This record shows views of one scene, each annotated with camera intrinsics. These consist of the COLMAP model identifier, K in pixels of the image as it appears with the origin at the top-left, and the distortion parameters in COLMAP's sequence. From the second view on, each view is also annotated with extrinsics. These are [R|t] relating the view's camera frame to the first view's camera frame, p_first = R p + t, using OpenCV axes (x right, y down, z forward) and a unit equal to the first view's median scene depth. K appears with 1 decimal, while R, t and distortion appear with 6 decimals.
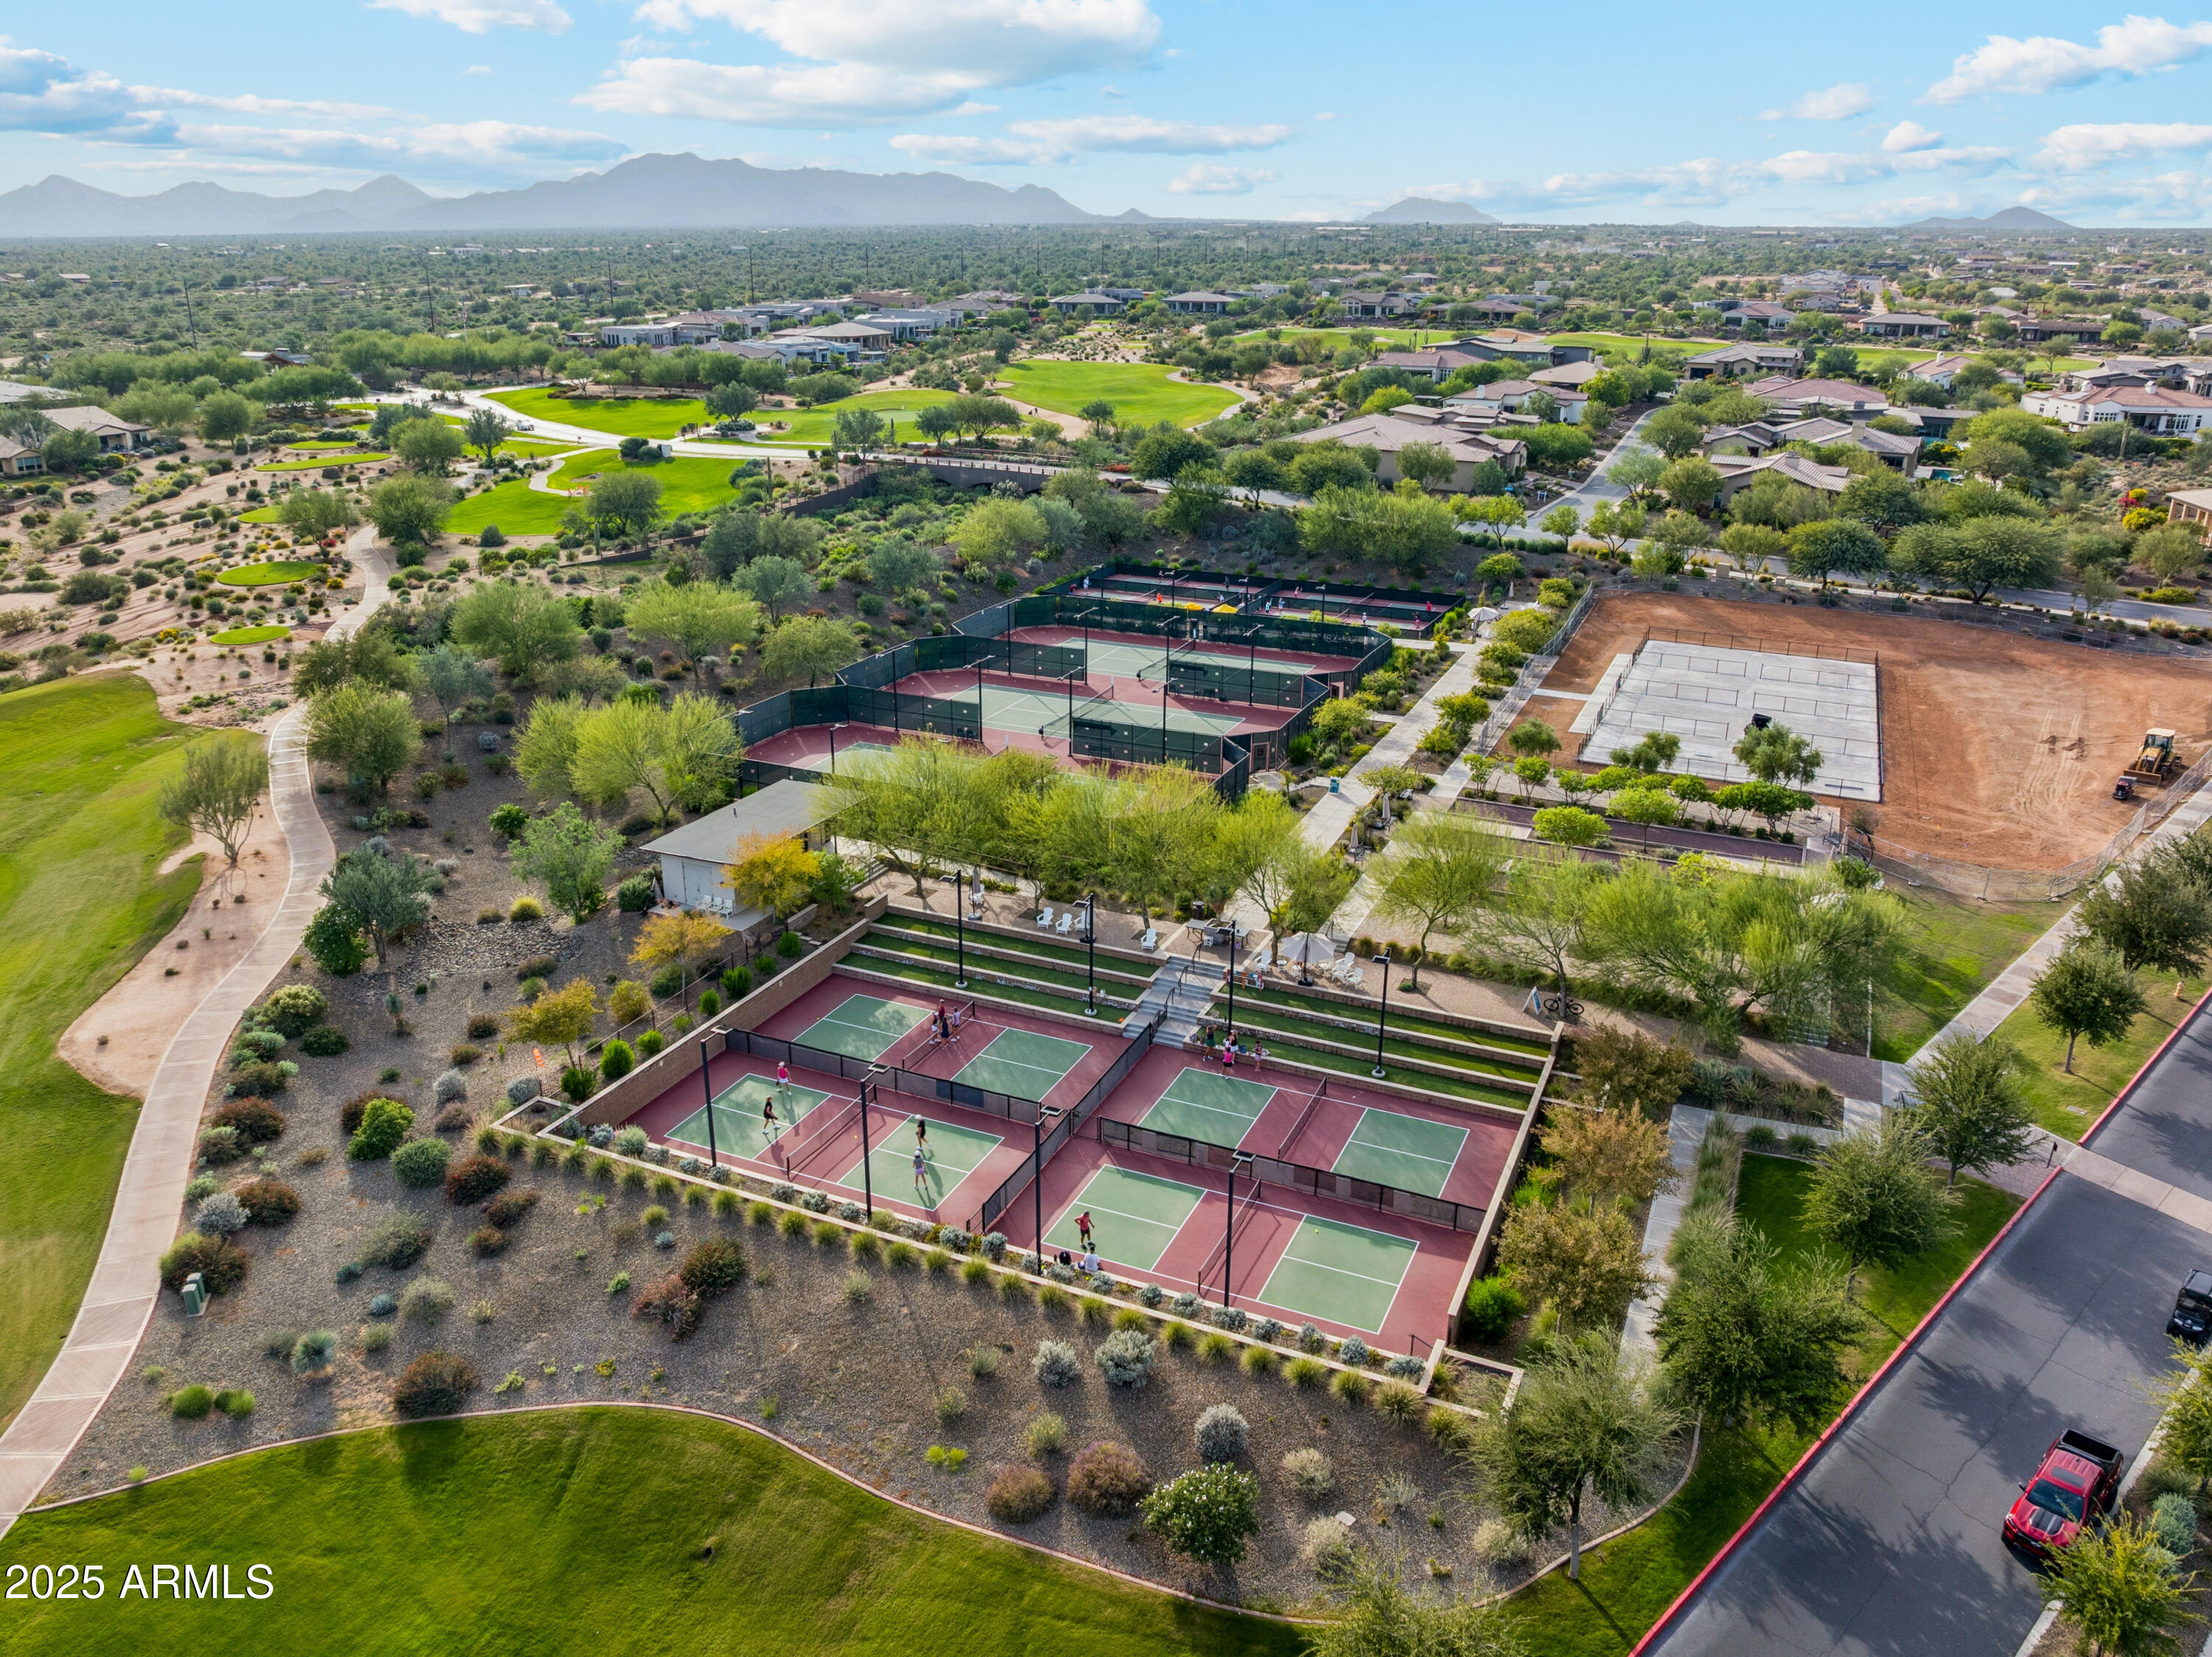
lens RADIAL K [[1594.6, 0, 1106.0], [0, 1594.6, 828.5], [0, 0, 1]] dist [-0.004942, -0.063893]
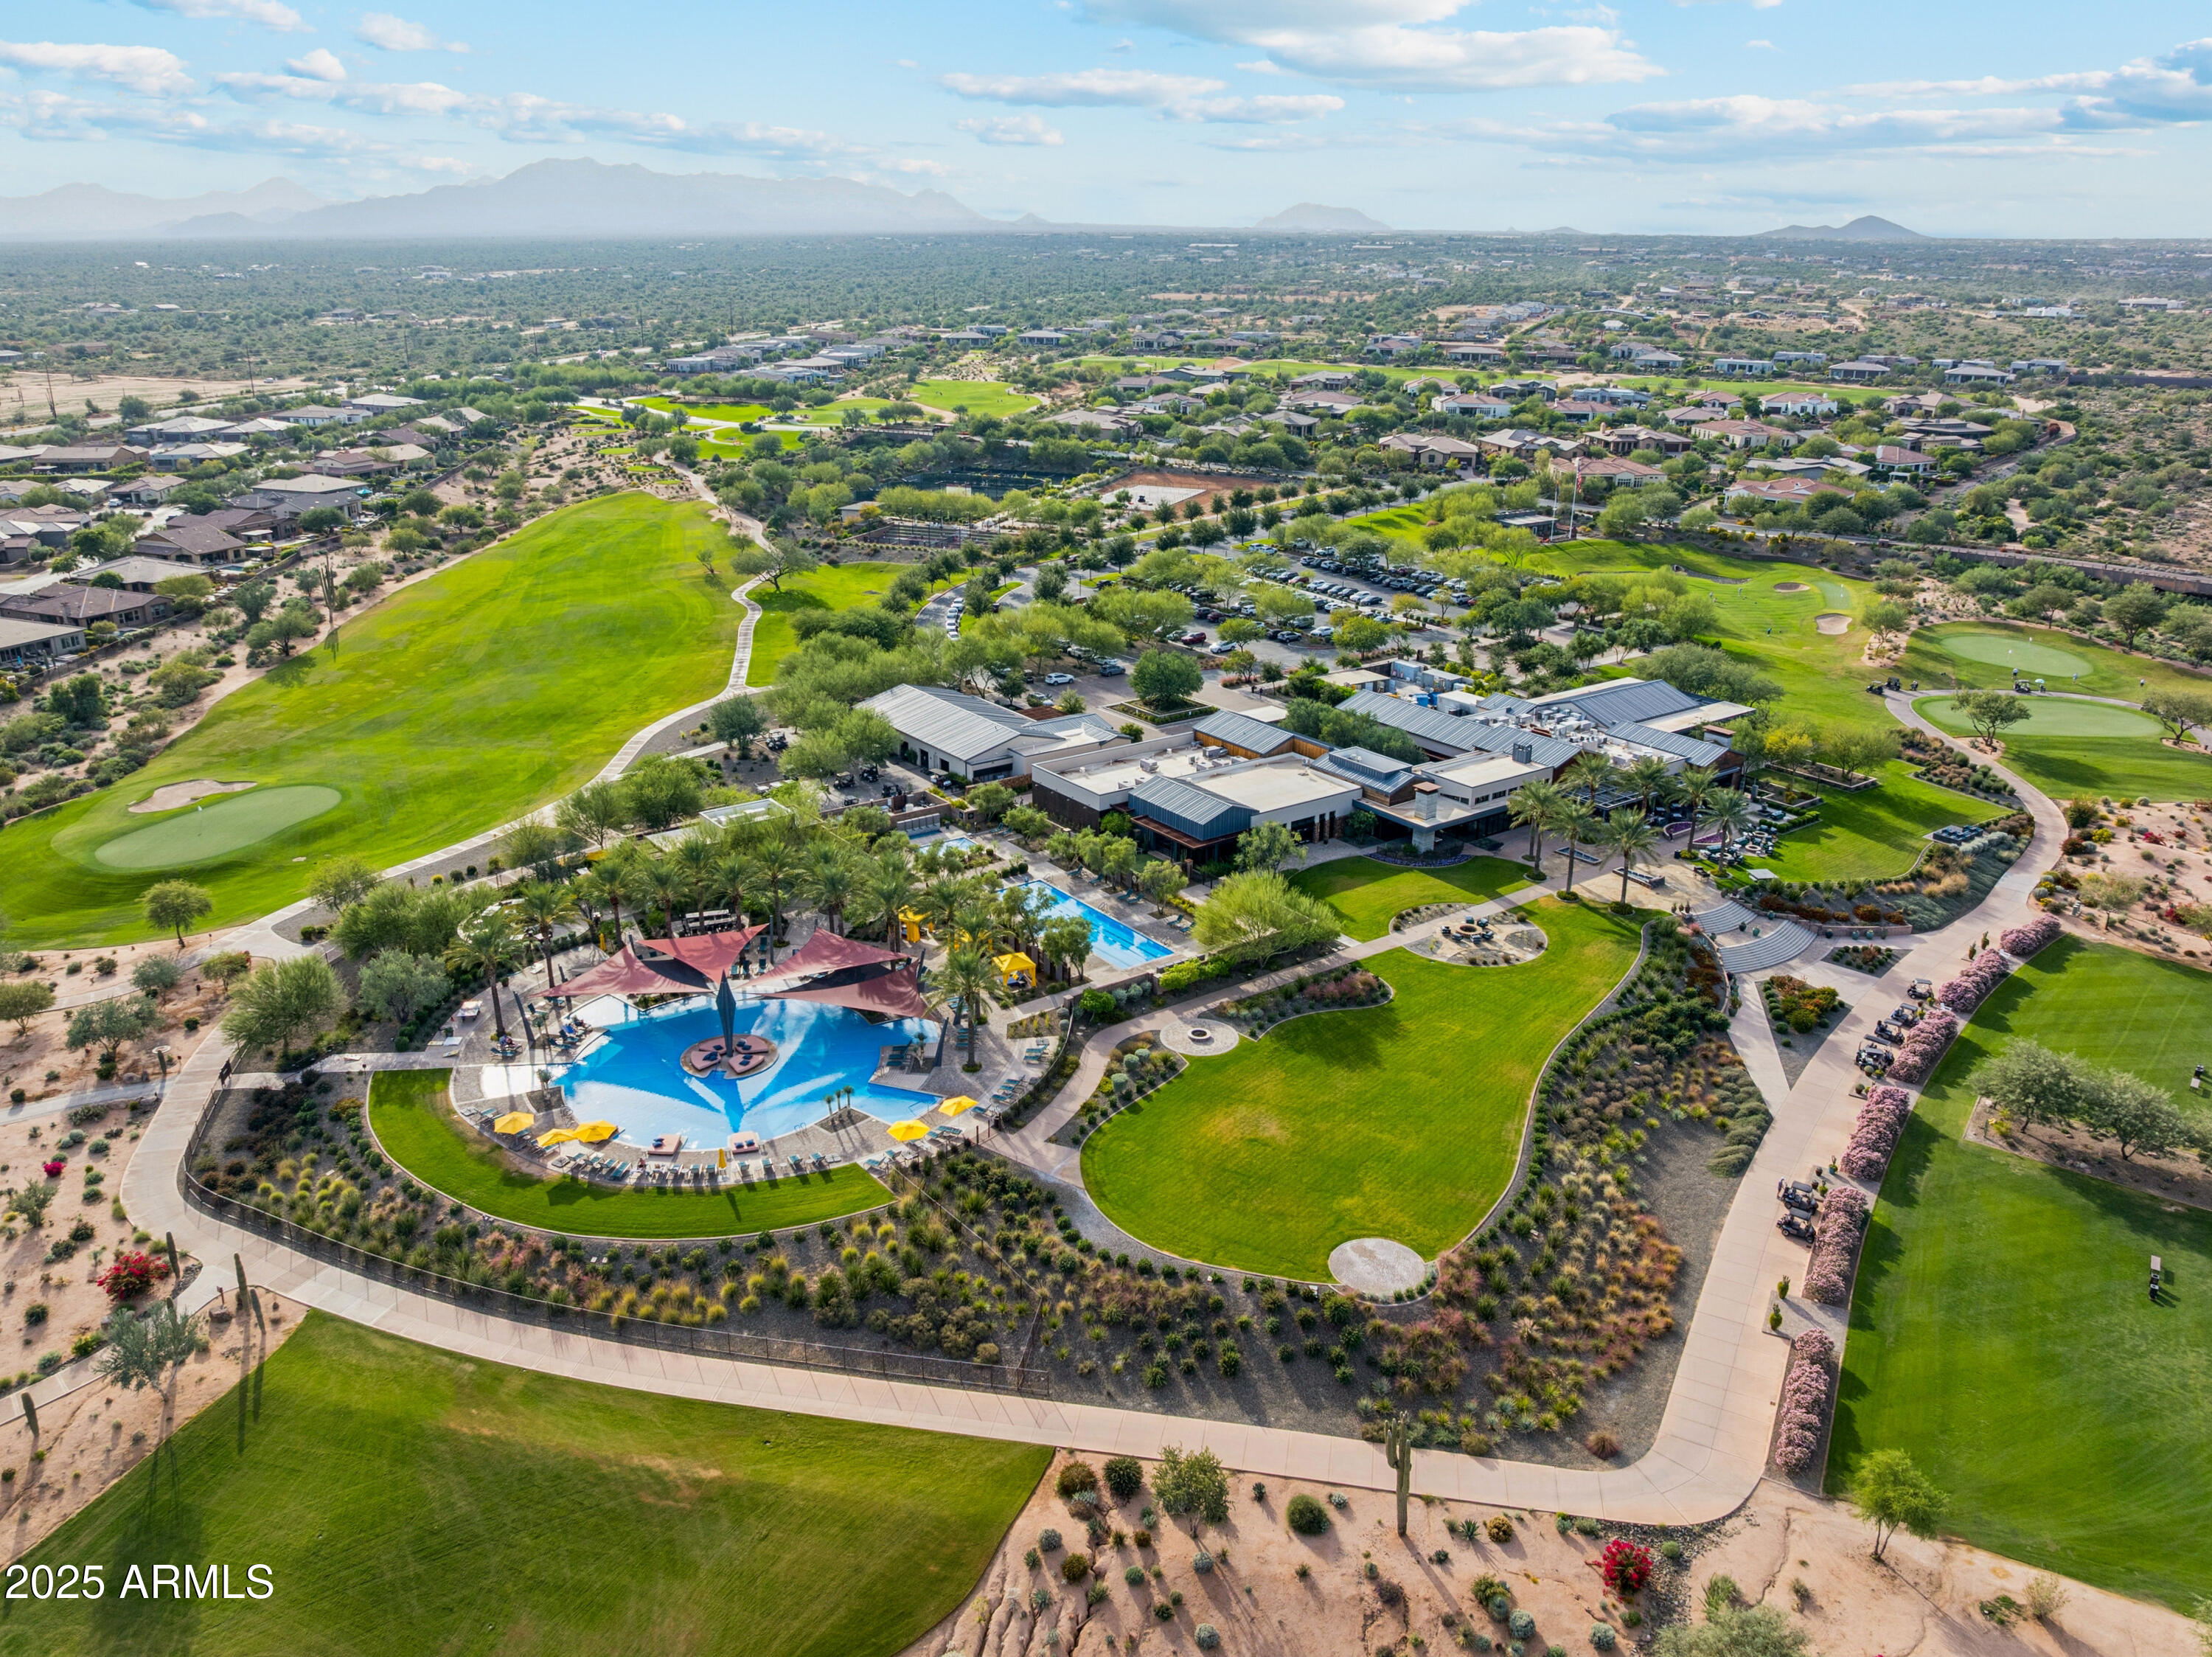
lens RADIAL K [[1594.6, 0, 1106.0], [0, 1594.6, 828.5], [0, 0, 1]] dist [-0.004942, -0.063893]
pose [[0.998248, -0.016438, 0.056838, 0.042926], [0.016468, 0.999864, -0.000065, 0.217594], [-0.056829, 0.001001, 0.998383, -0.819300]]
